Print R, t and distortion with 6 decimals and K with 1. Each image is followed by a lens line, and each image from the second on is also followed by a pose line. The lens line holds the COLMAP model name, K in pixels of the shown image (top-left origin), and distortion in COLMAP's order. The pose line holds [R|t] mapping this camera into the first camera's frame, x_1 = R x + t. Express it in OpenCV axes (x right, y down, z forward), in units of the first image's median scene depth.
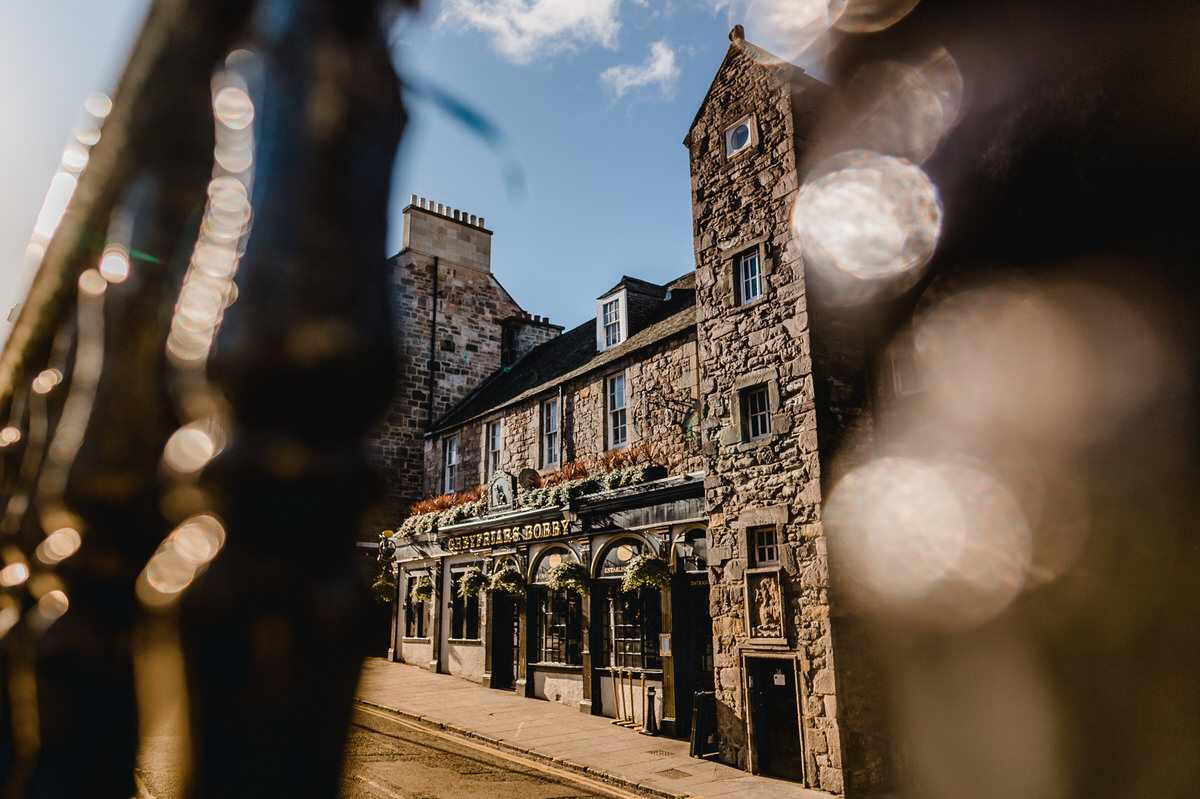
lens RADIAL K [[819.7, 0, 600.0], [0, 819.7, 399.5], [0, 0, 1]] dist [-0.000376, -0.000195]
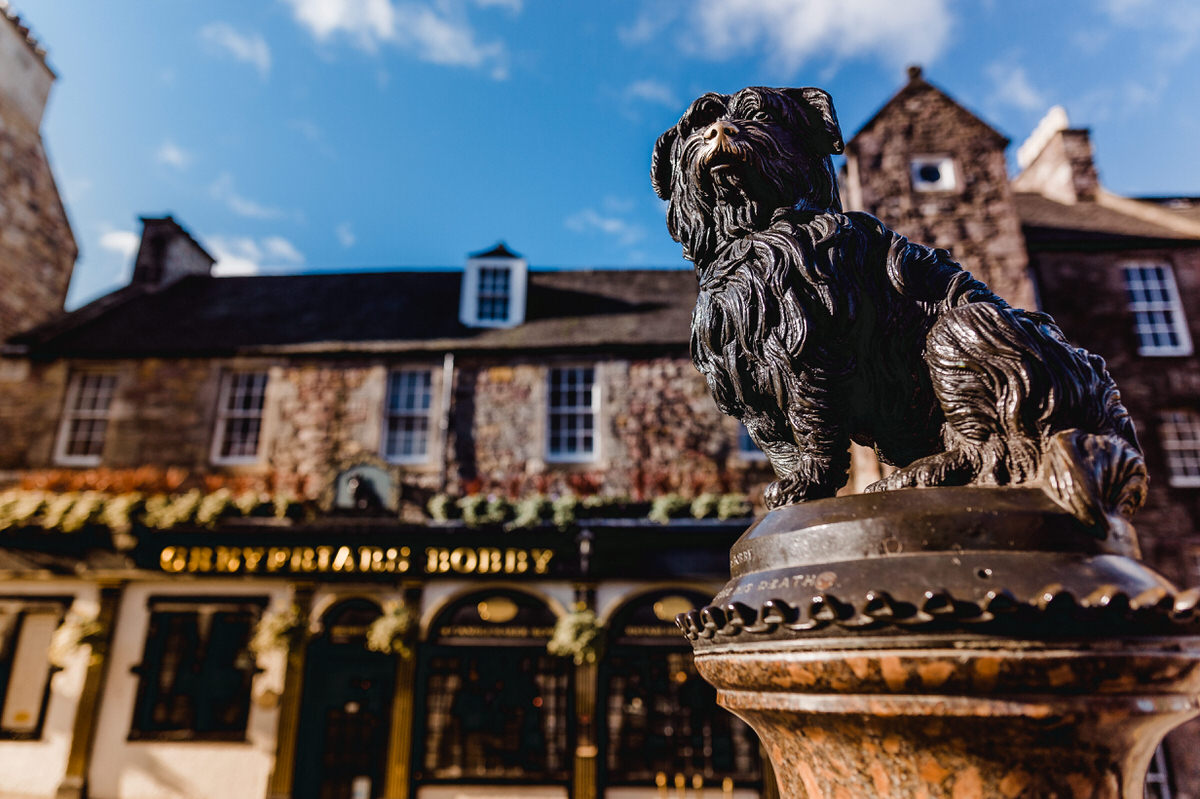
lens RADIAL K [[864.5, 0, 600.0], [0, 864.5, 399.5], [0, 0, 1]] dist [0.000767, -0.000550]
pose [[0.617671, 0.297145, 0.728140, -0.471280], [-0.208487, 0.954614, -0.212710, 0.143737], [-0.758298, -0.020423, 0.651588, 0.423671]]
